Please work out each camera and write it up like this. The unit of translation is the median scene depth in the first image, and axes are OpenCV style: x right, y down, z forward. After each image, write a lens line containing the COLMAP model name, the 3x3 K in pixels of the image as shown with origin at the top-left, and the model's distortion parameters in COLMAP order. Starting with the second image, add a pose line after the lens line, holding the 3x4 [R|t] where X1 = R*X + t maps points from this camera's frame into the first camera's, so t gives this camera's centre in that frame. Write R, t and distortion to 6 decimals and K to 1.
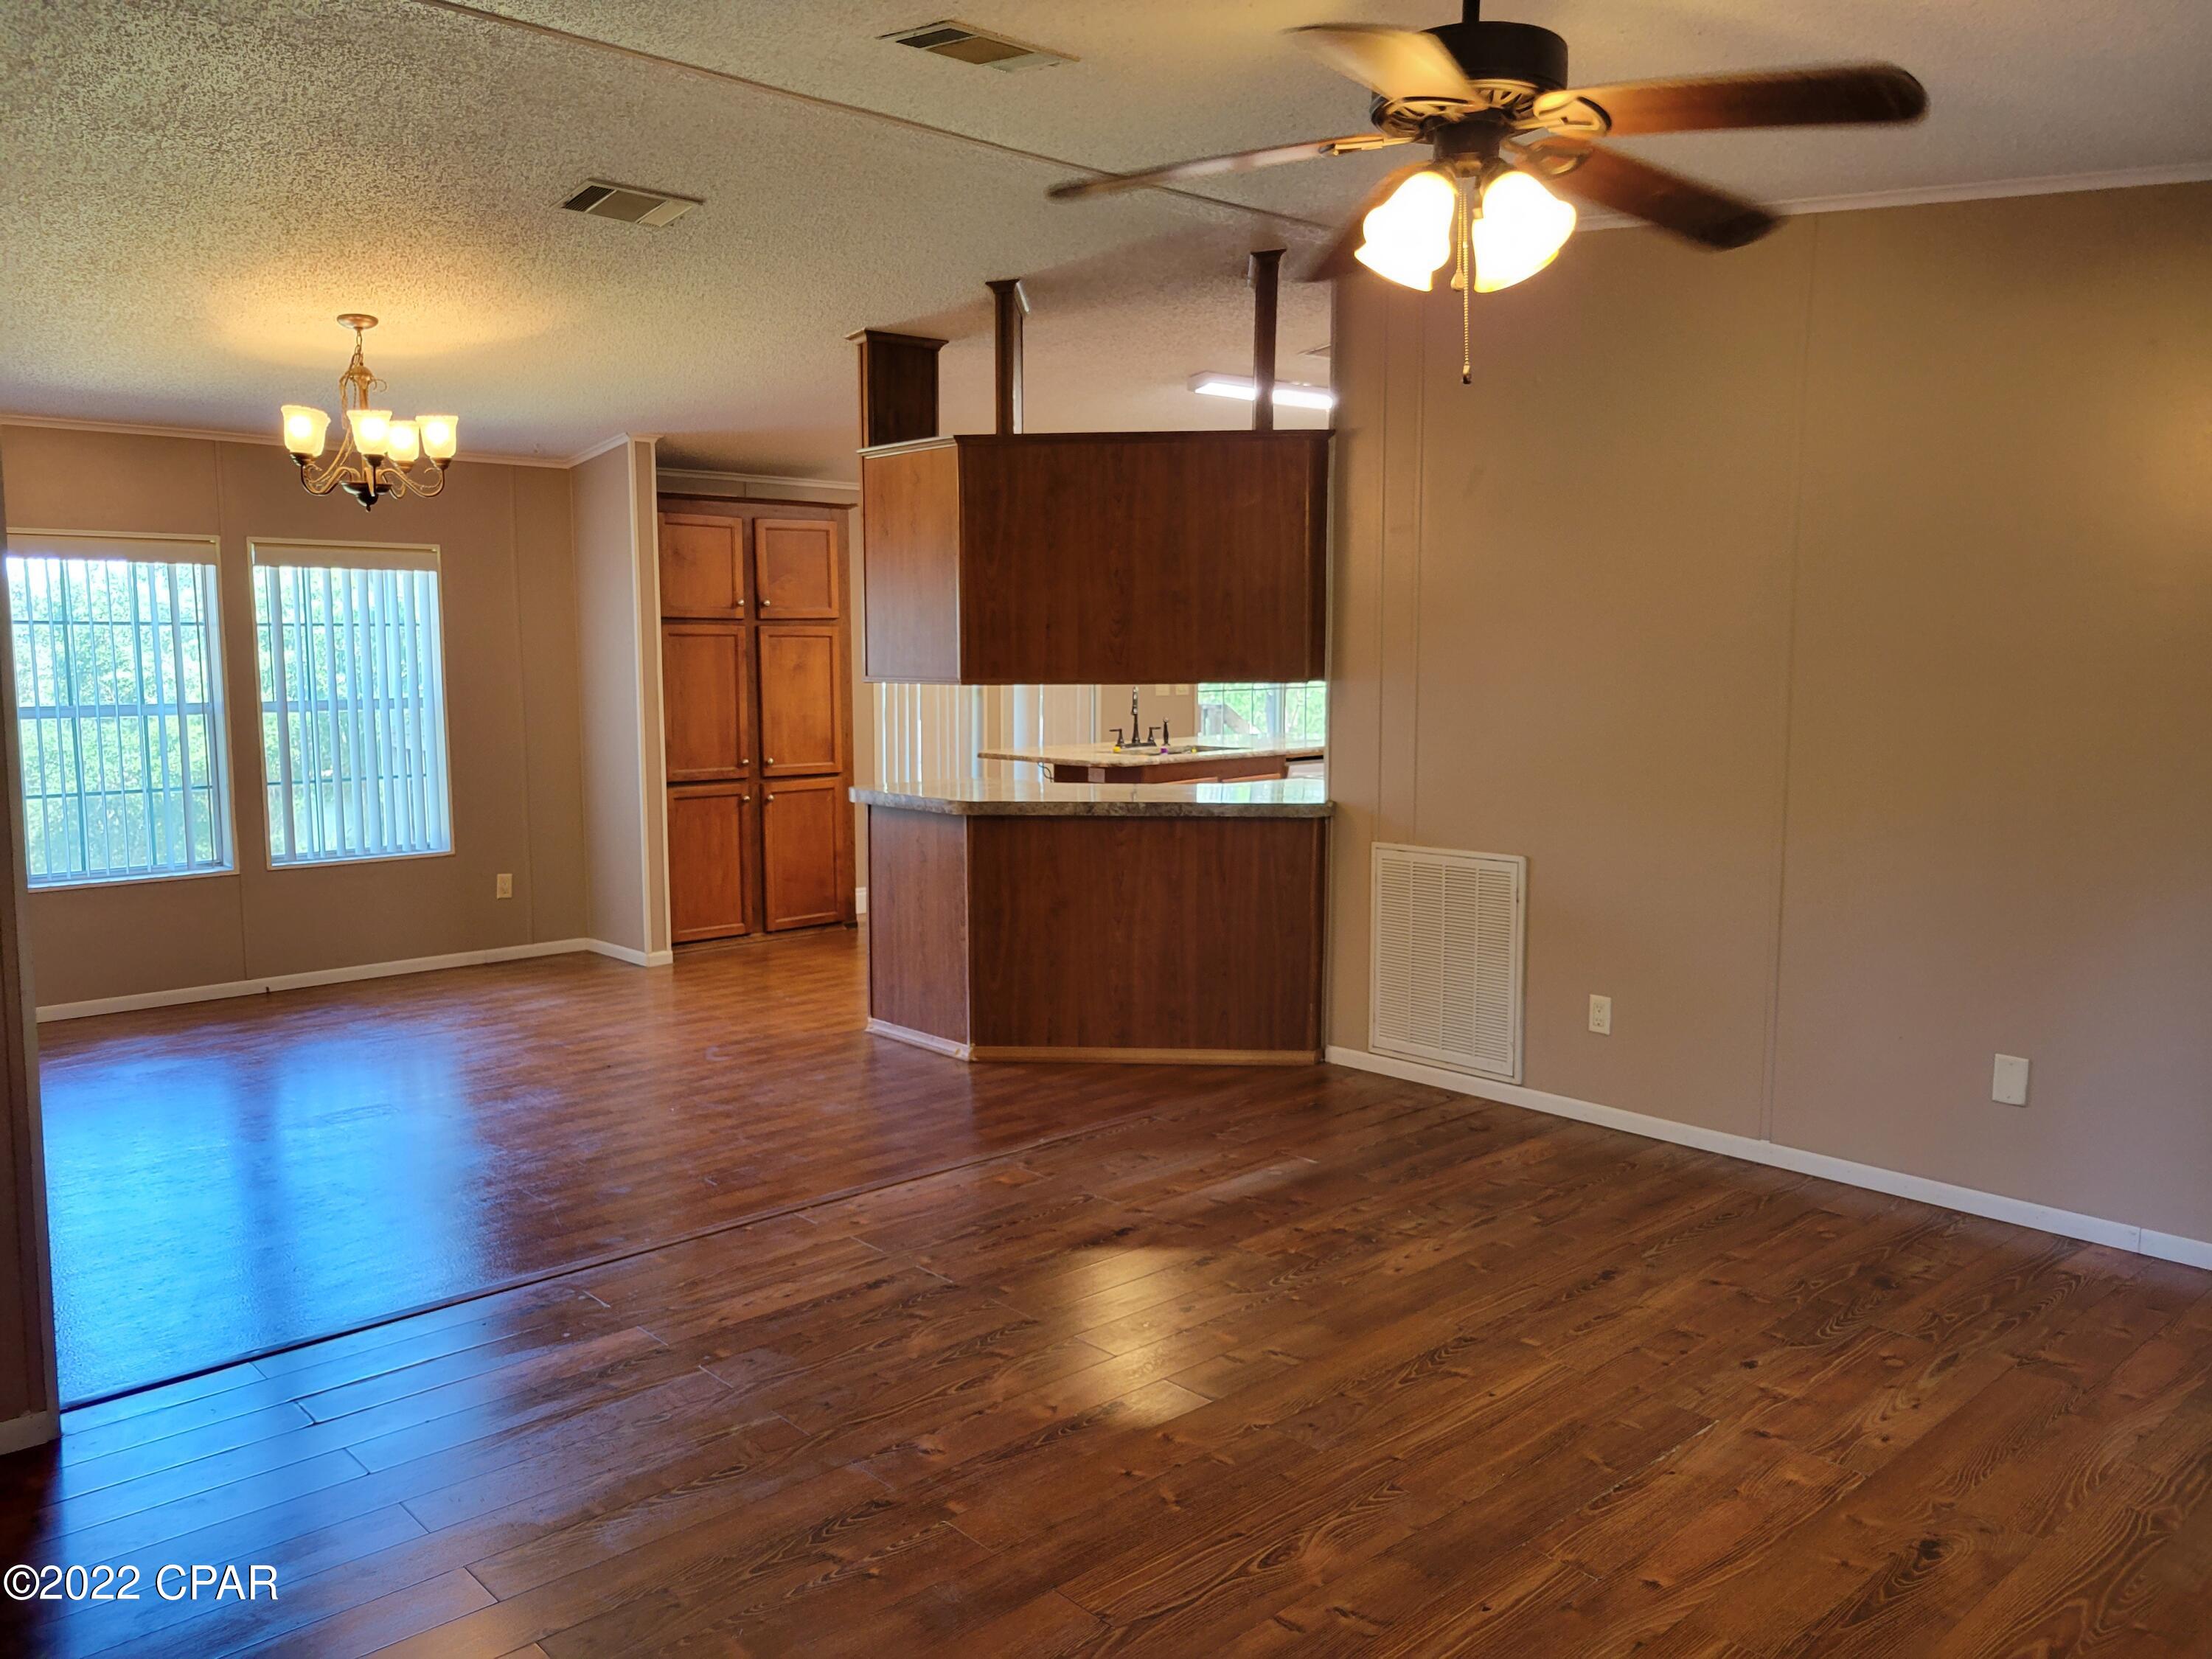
lens RADIAL K [[1656.5, 0, 1090.4], [0, 1656.5, 833.8], [0, 0, 1]] dist [0.047240, -0.030806]
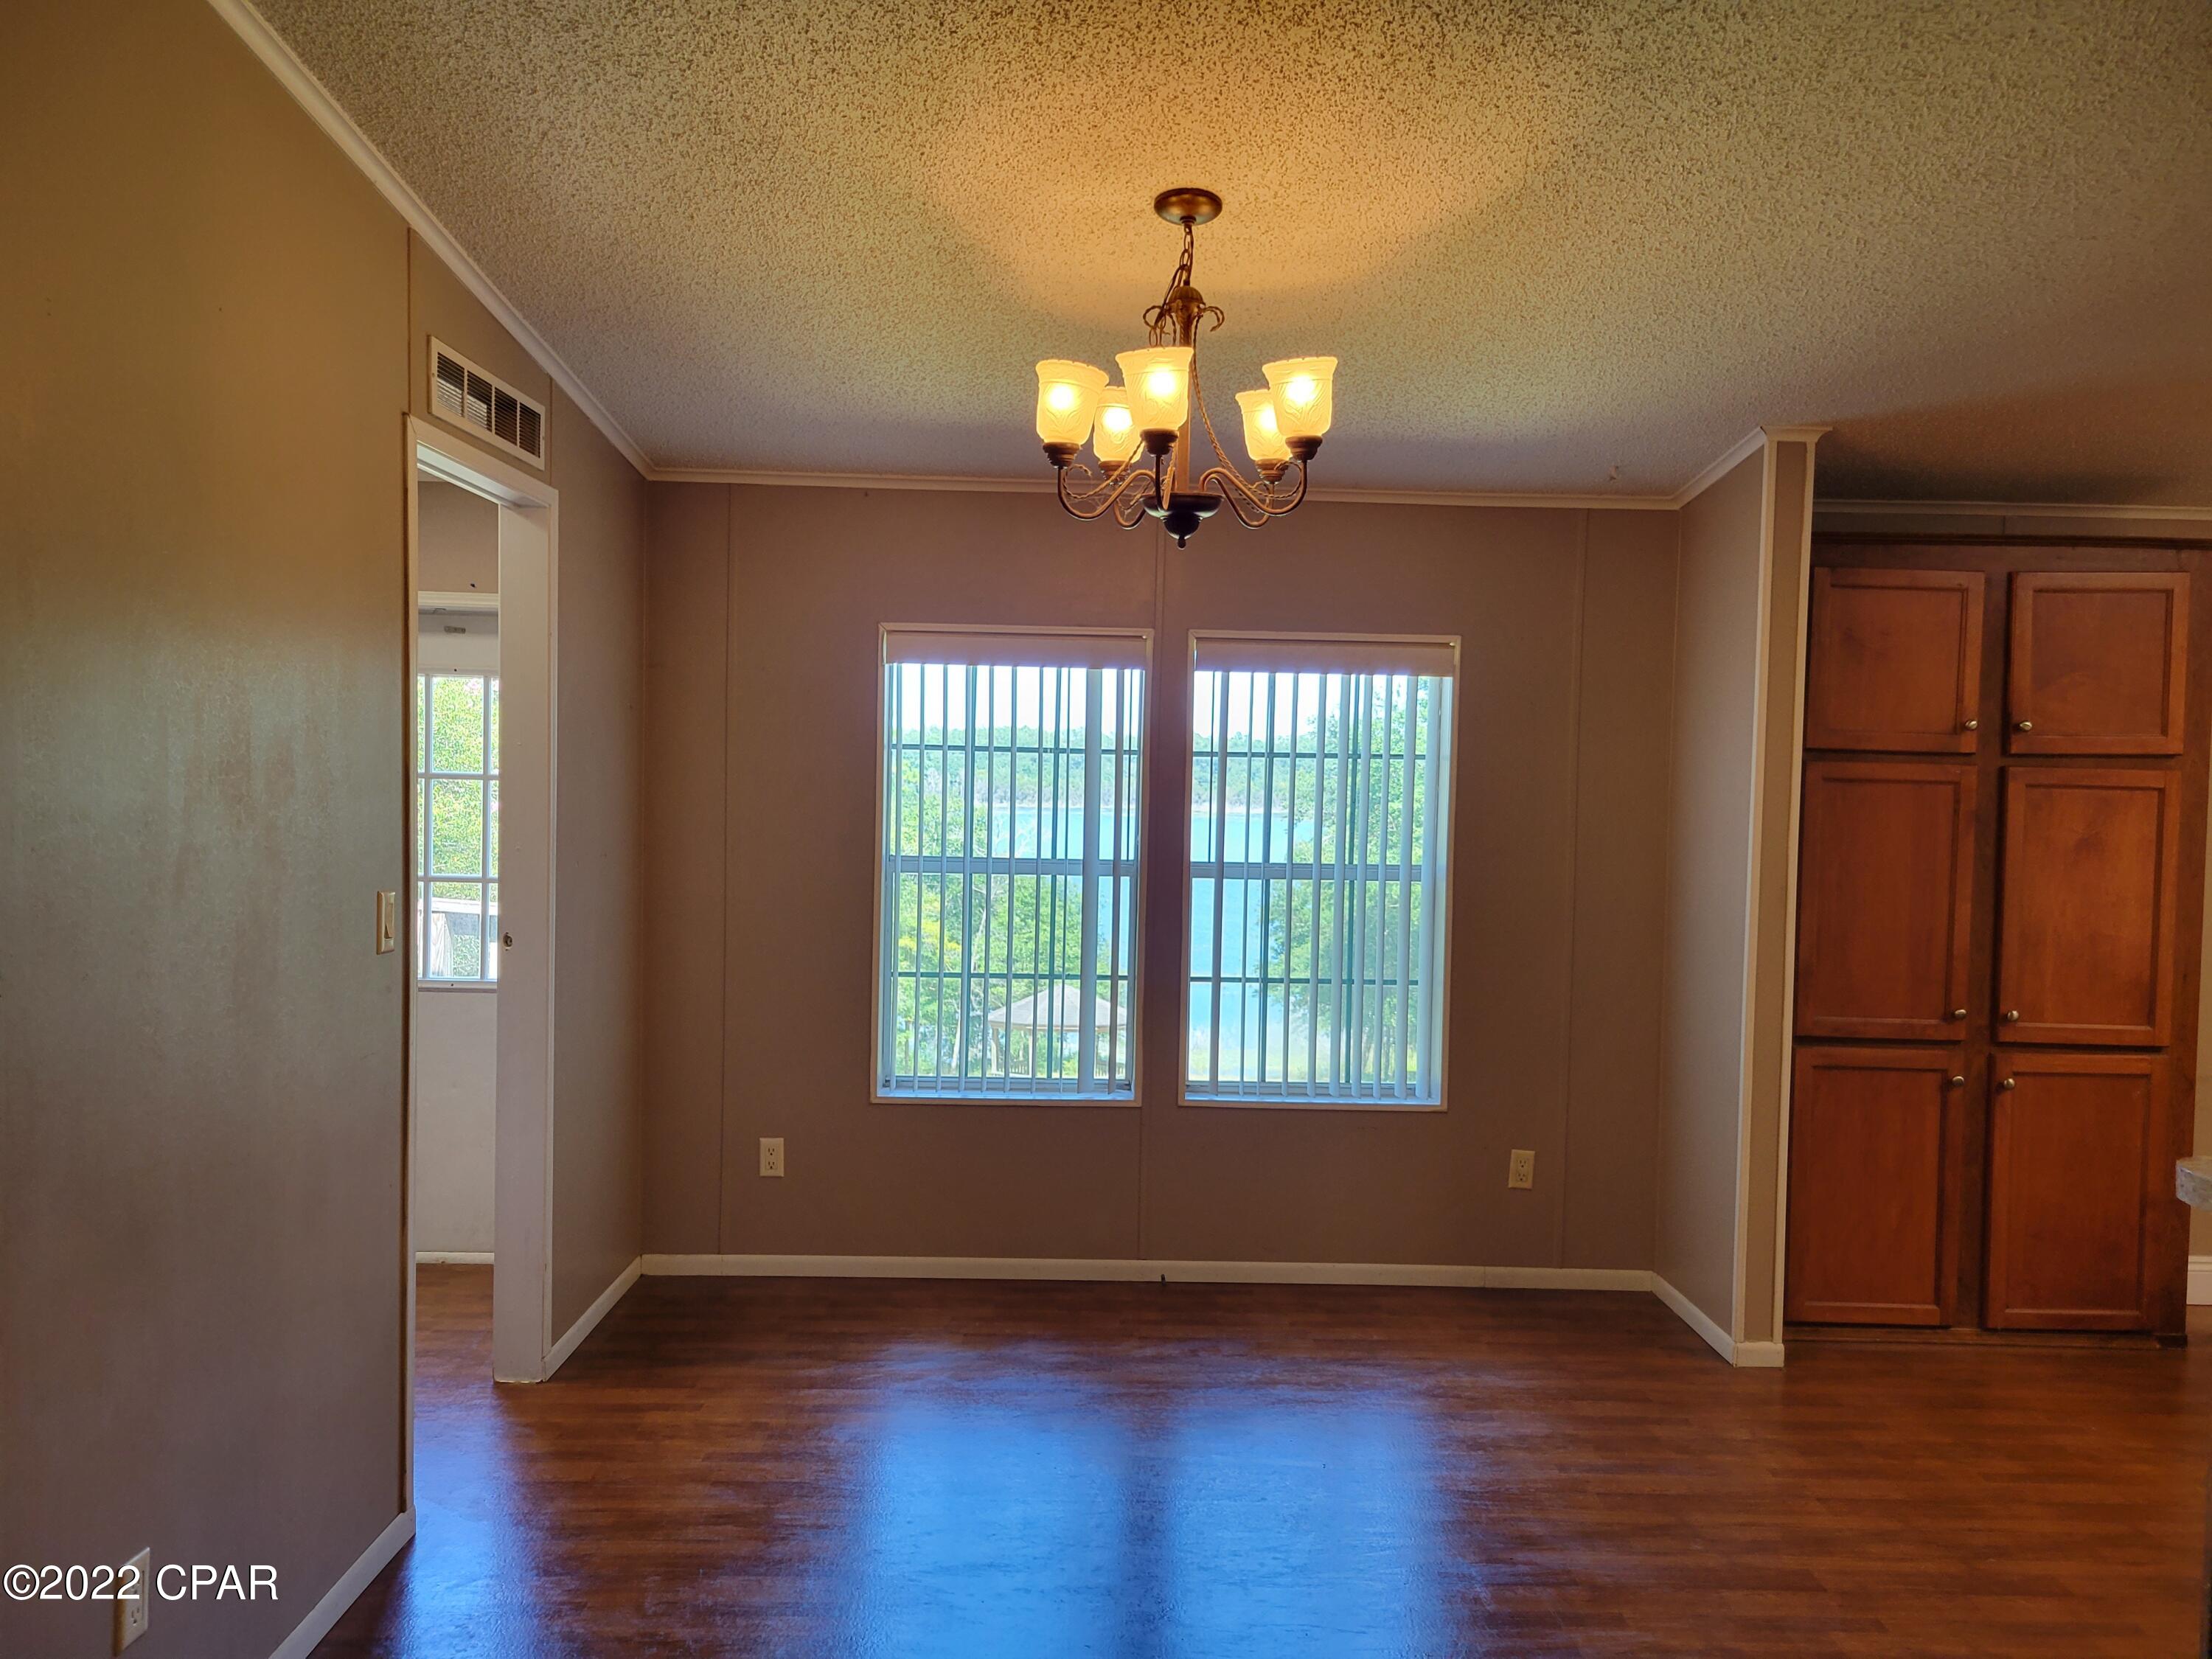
lens RADIAL K [[1656.5, 0, 1098.1], [0, 1656.5, 826.2], [0, 0, 1]] dist [0.047240, -0.030806]
pose [[0.747725, 0.041830, -0.662690, -0.059125], [-0.100697, 0.993614, -0.050900, -0.049384], [0.656329, 0.104790, 0.747162, 0.408298]]
